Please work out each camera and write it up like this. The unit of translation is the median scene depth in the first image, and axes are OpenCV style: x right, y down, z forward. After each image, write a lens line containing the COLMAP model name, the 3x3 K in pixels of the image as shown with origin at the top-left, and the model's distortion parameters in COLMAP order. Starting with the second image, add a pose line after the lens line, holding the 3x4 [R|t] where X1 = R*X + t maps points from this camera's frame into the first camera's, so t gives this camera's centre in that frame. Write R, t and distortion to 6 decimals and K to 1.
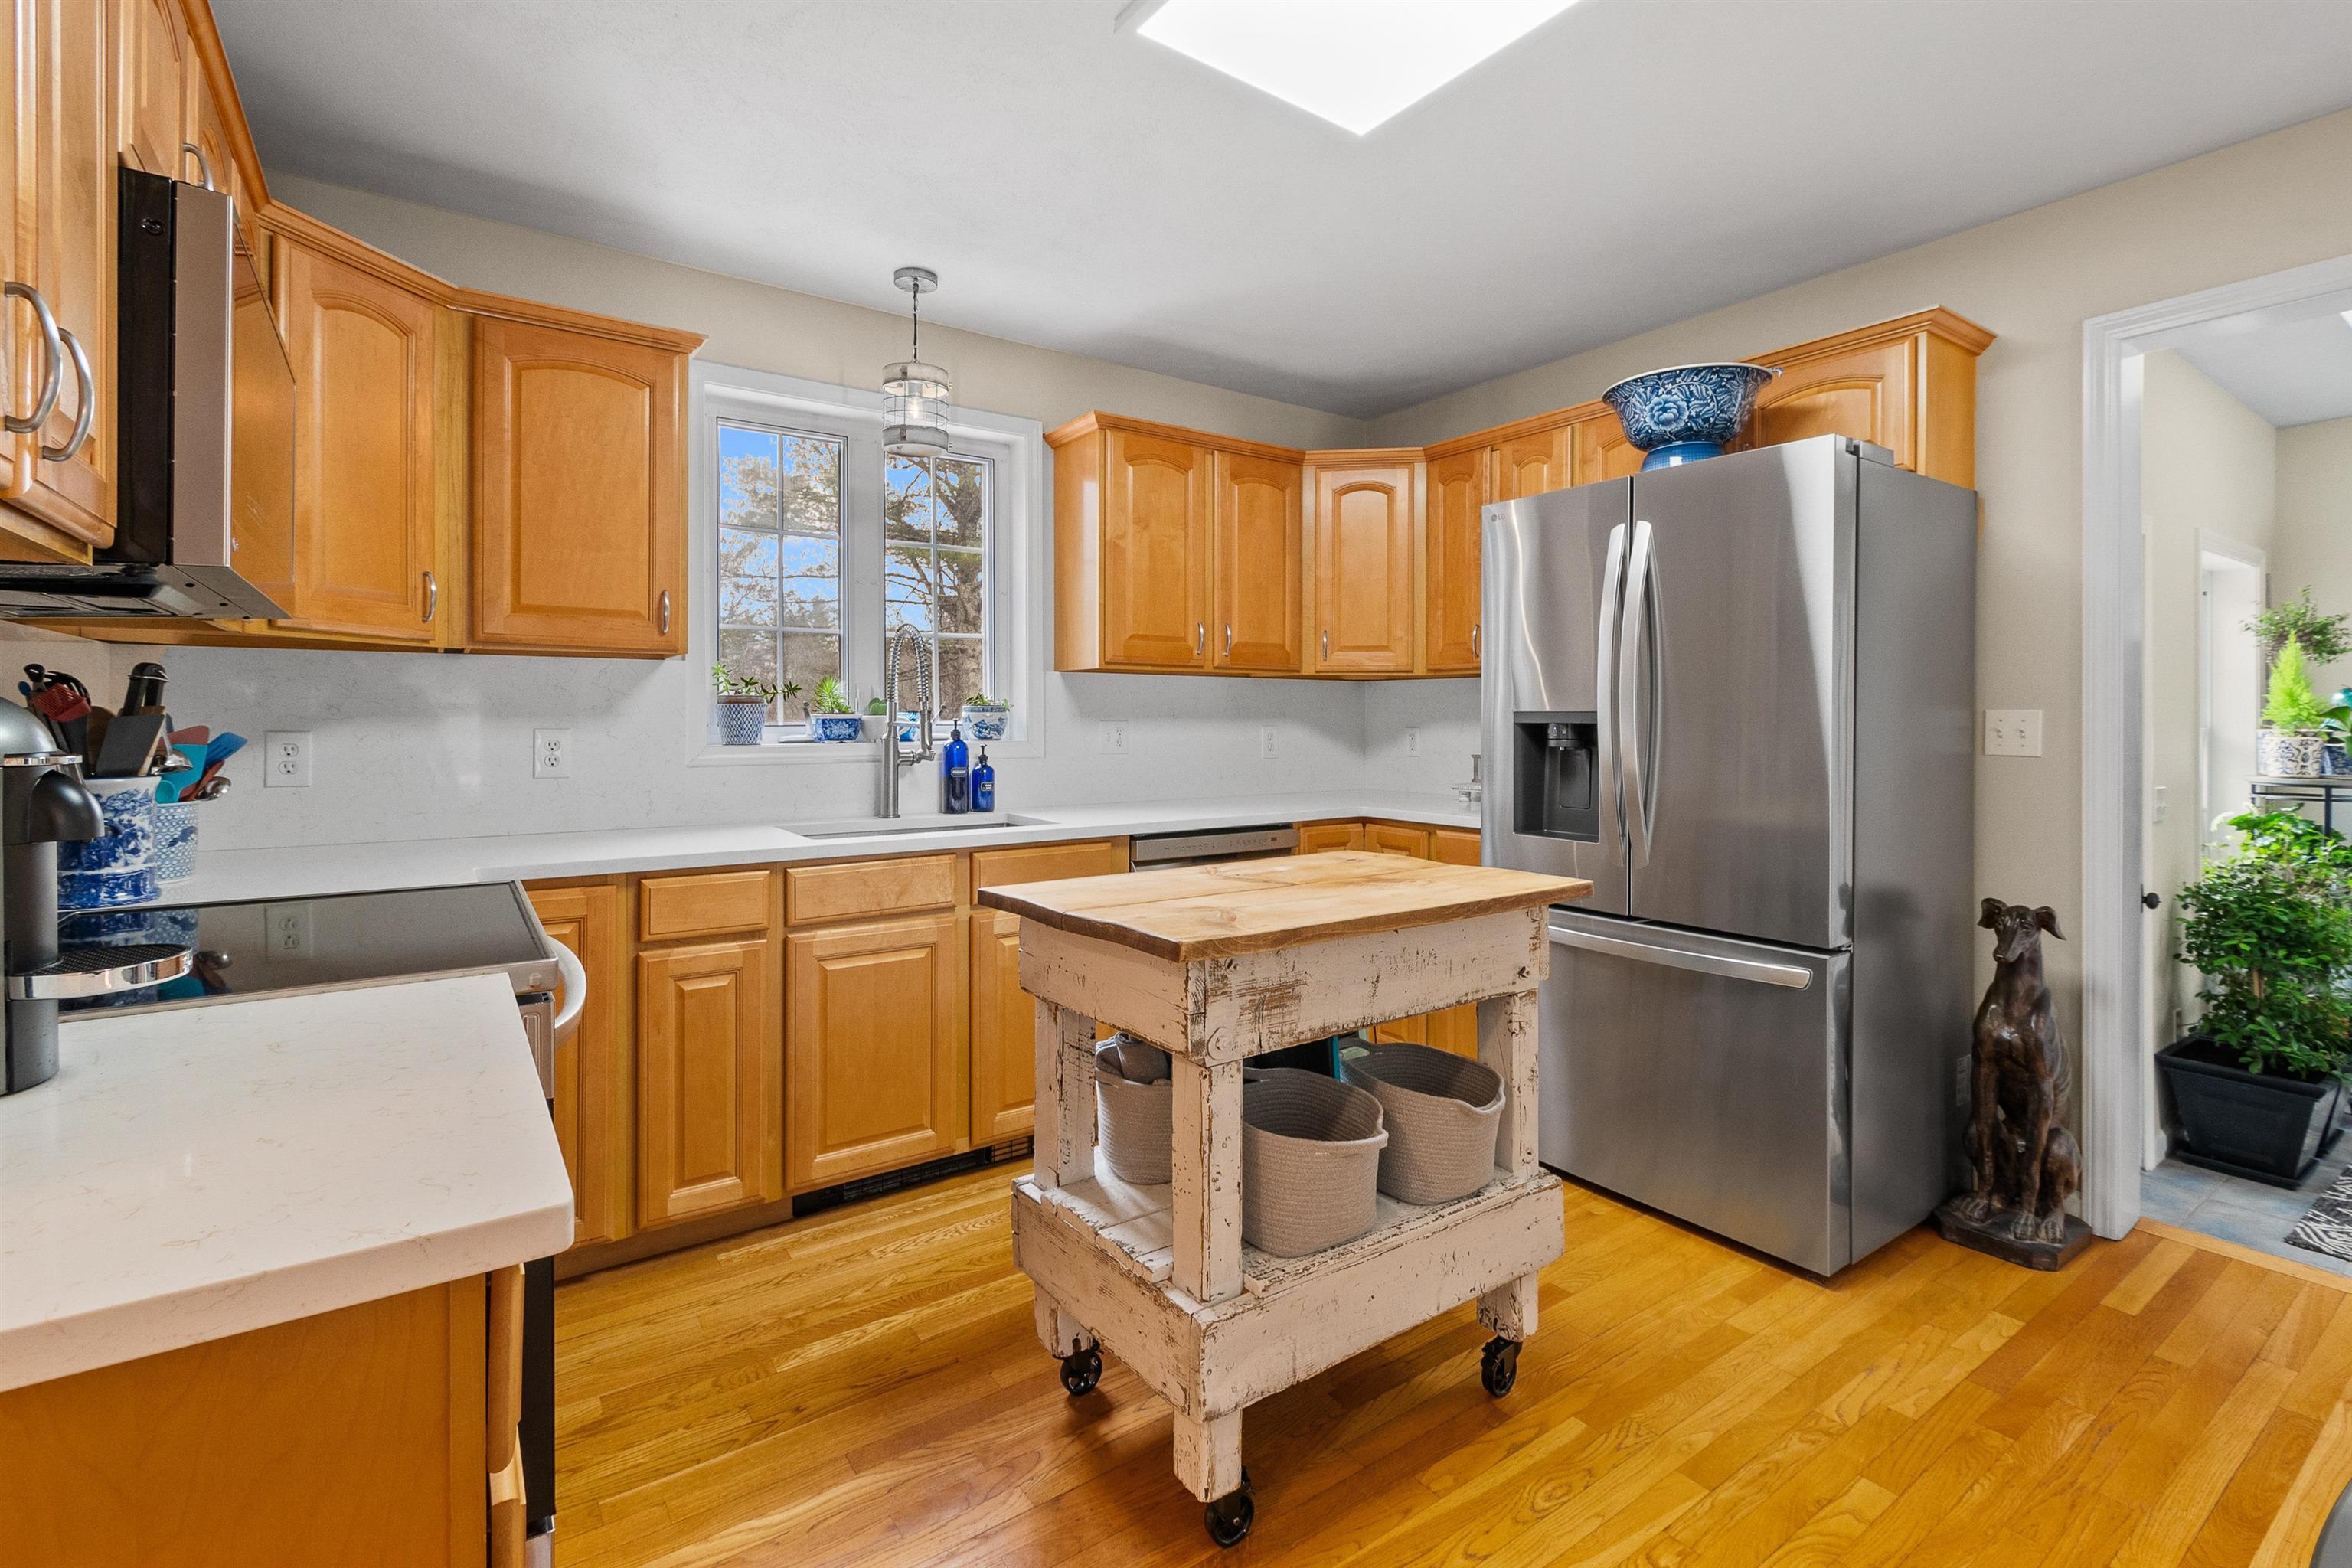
lens RADIAL K [[1070.1, 0, 1189.1], [0, 1070.1, 727.4], [0, 0, 1]] dist [0.003162, 0.000021]
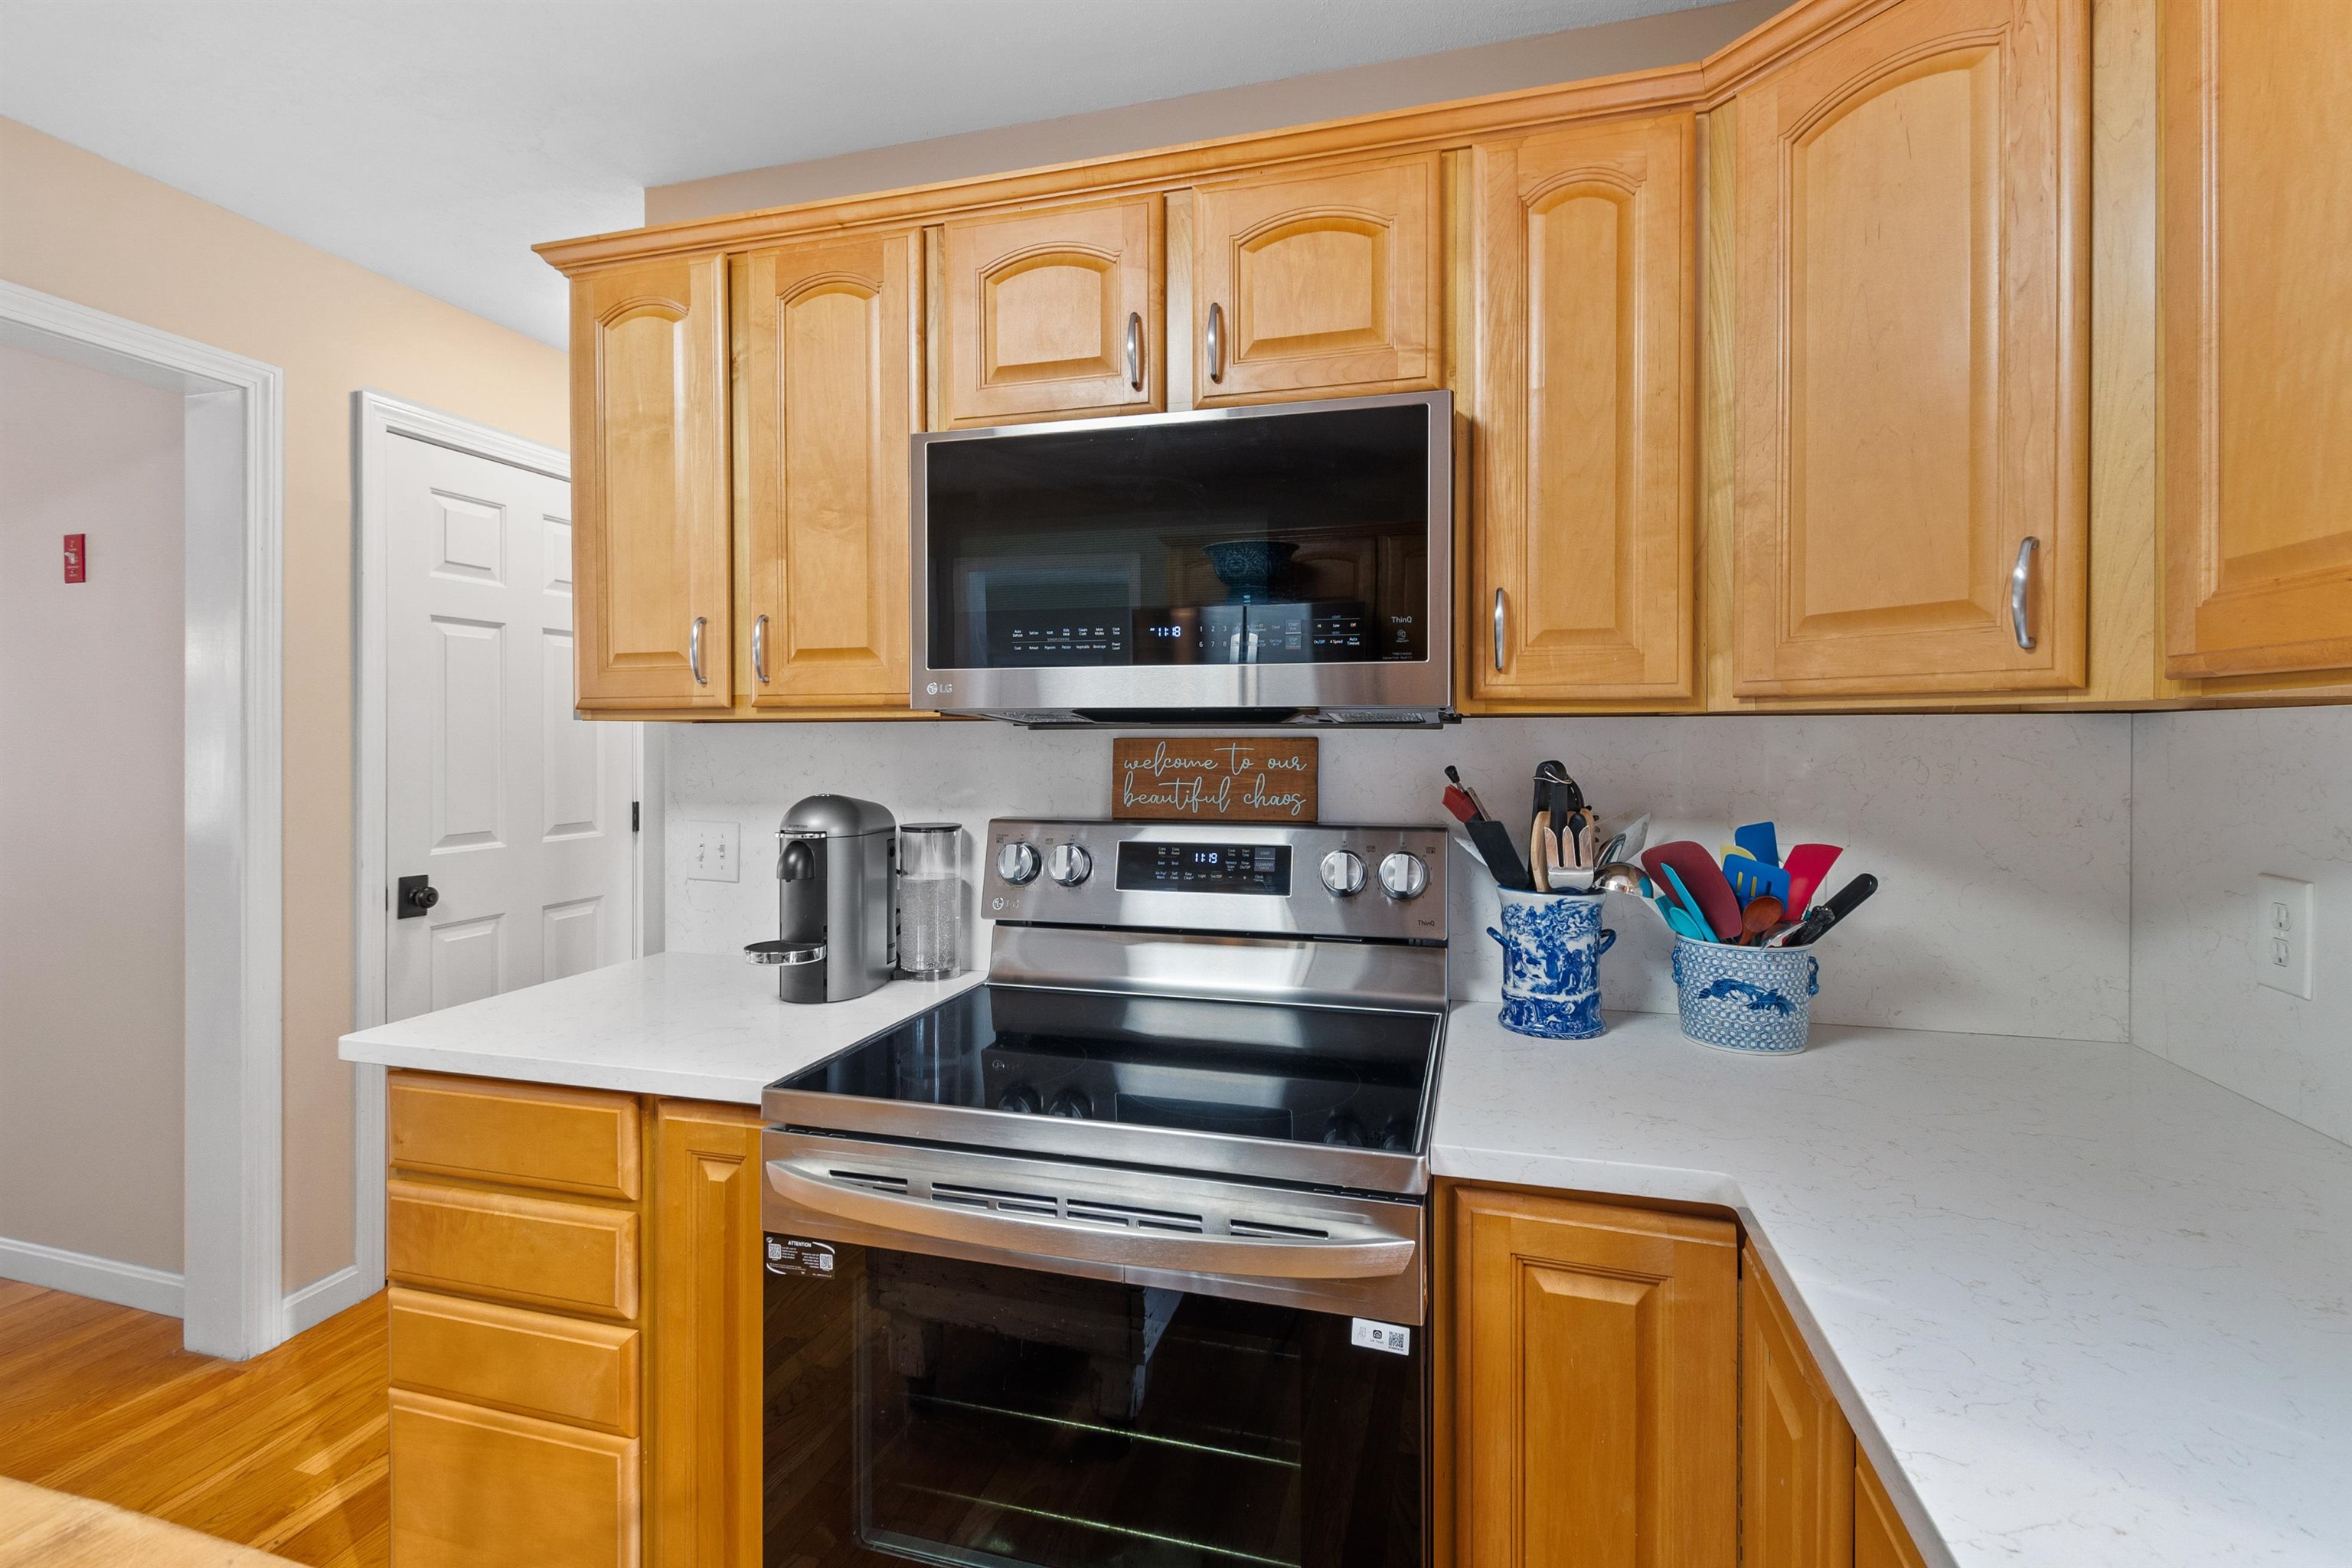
lens RADIAL K [[1055.7, 0, 1190.2], [0, 1055.7, 744.9], [0, 0, 1]] dist [0.001944, -0.000077]
pose [[-0.774722, 0.002717, -0.632296, -0.196643], [-0.006870, 0.999896, 0.012714, -0.073938], [0.632265, 0.014194, -0.774622, 1.337733]]
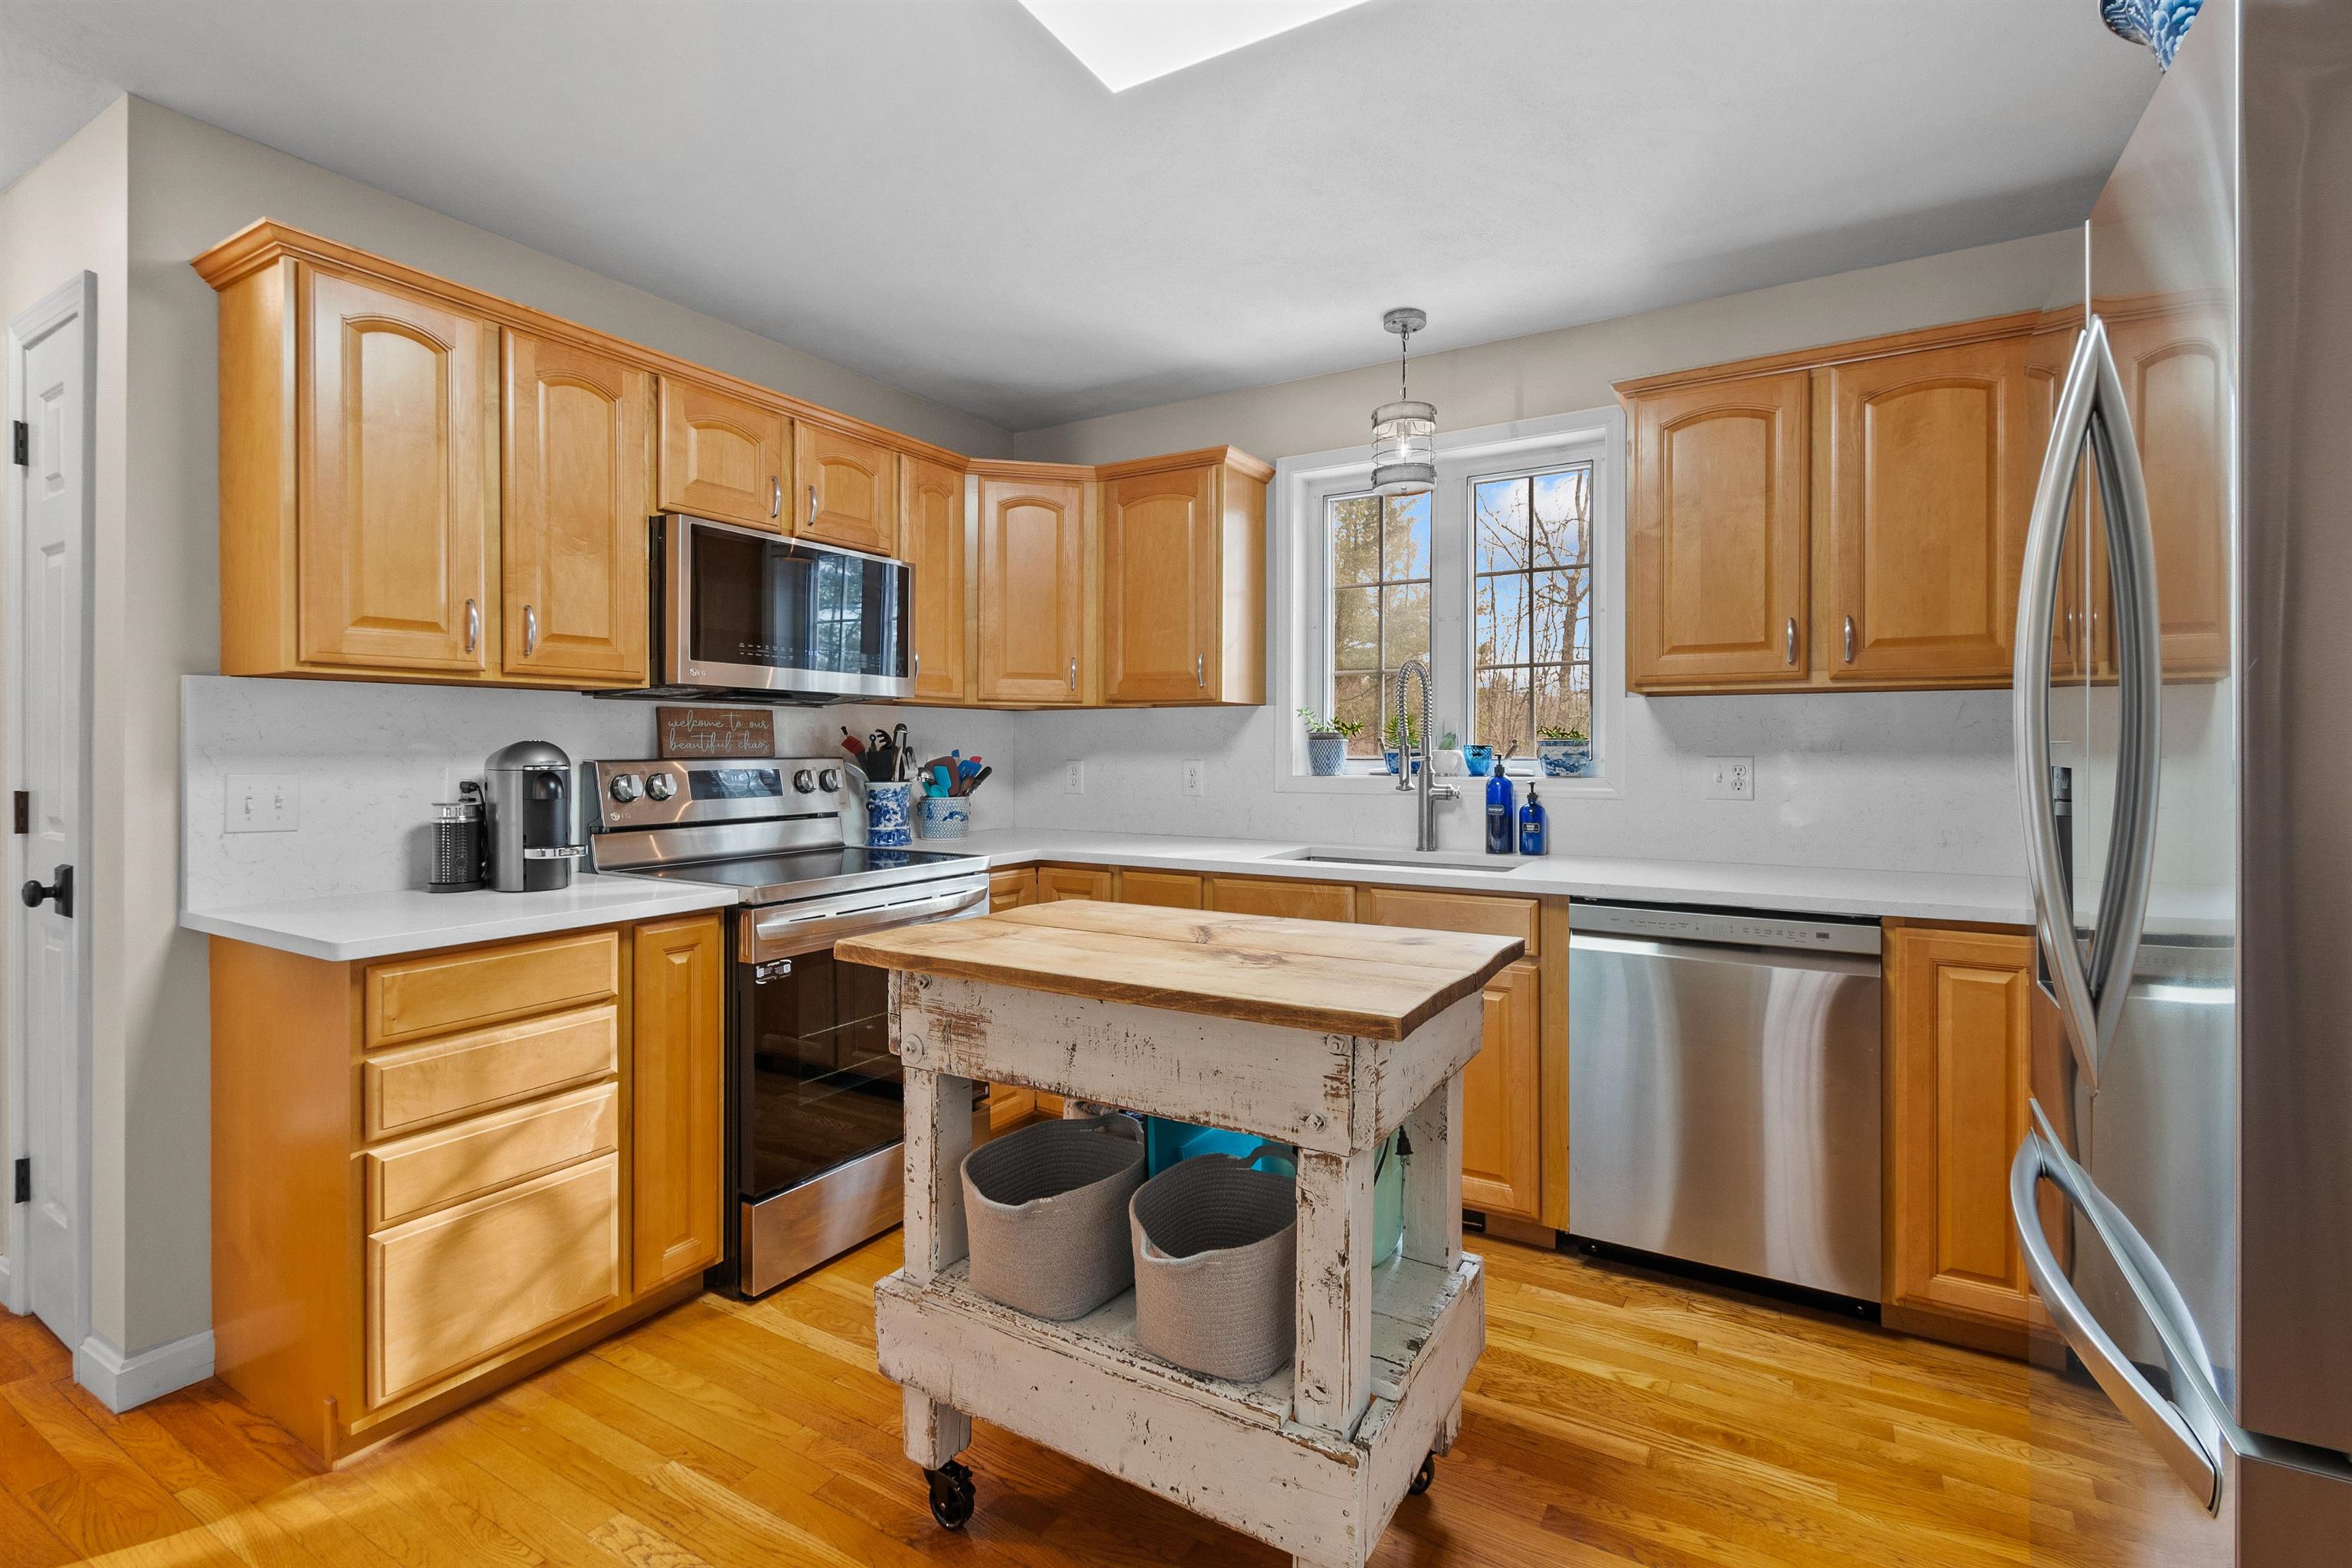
lens RADIAL K [[1055.7, 0, 1190.2], [0, 1055.7, 744.9], [0, 0, 1]] dist [0.001944, -0.000077]
pose [[0.409736, -0.003726, -0.912196, 0.893874], [-0.008793, 0.999929, -0.008034, -0.009644], [0.912162, 0.011313, 0.409674, 0.633830]]
